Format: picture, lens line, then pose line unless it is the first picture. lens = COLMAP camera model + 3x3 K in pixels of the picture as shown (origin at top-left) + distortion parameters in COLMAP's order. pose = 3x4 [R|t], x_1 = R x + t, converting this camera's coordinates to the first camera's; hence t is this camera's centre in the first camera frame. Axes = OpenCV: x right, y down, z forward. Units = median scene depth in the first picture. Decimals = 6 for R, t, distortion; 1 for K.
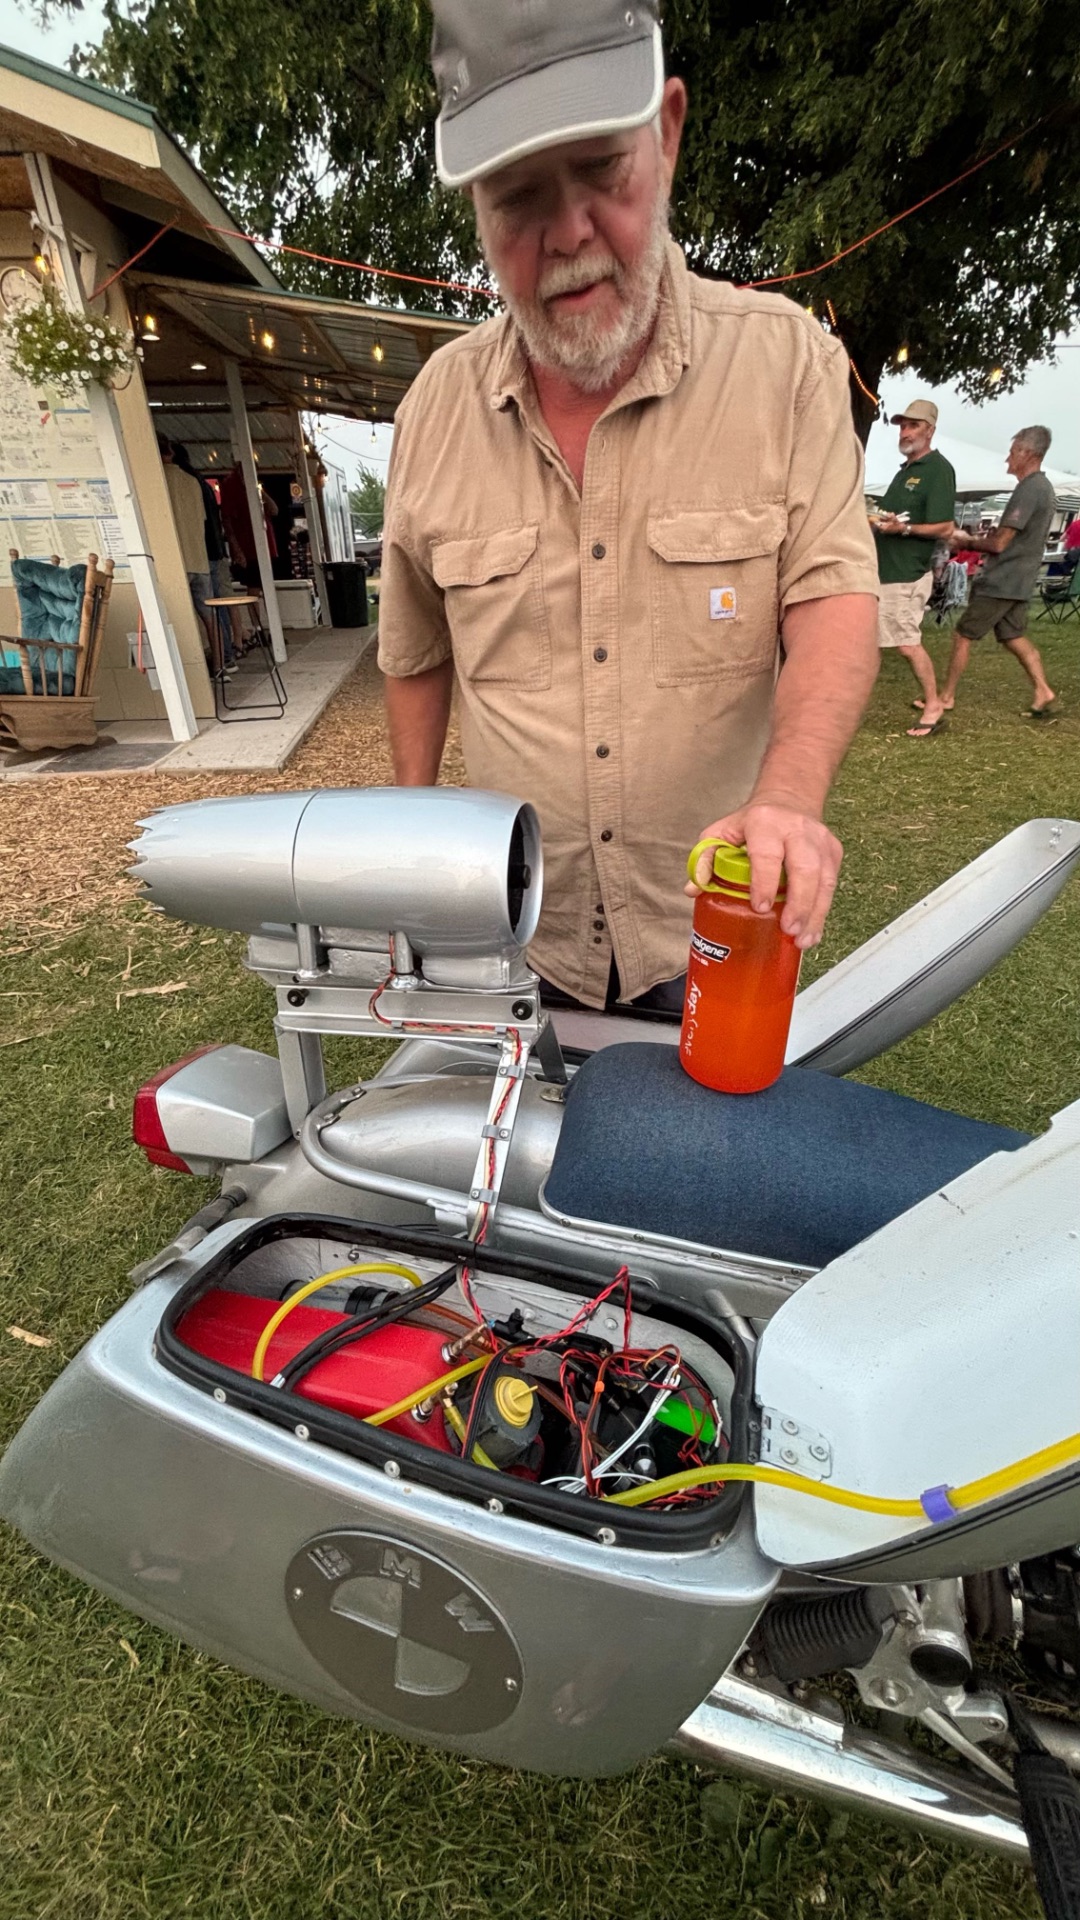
lens RADIAL K [[774.8, 0, 544.7], [0, 774.8, 965.8], [0, 0, 1]] dist [0.008661, 0.001699]
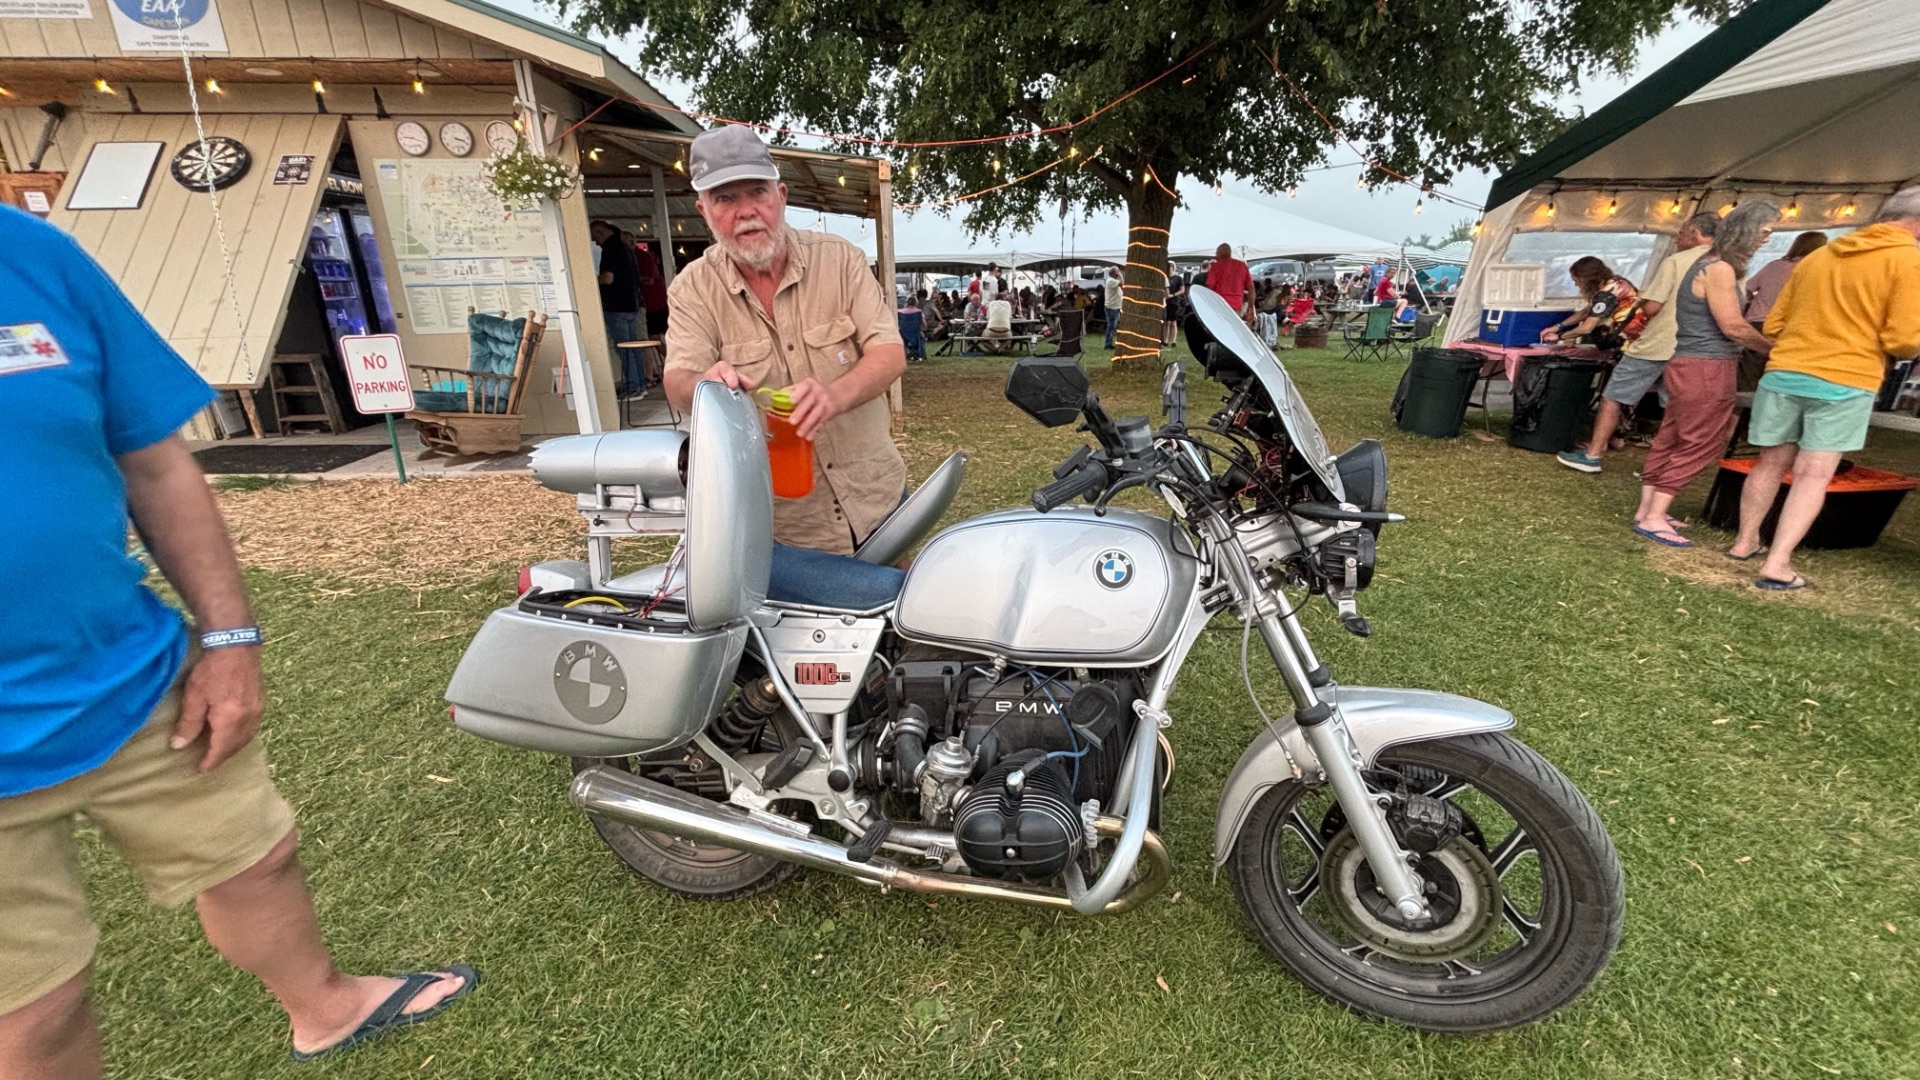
lens RADIAL K [[774.8, 0, 957.4], [0, 774.8, 540.4], [0, 0, 1]] dist [0.008661, 0.001699]
pose [[0.999979, 0.002525, 0.005905, 0.130196], [-0.001395, 0.982896, -0.184158, 0.092352], [-0.006269, 0.184146, 0.982879, -0.222200]]
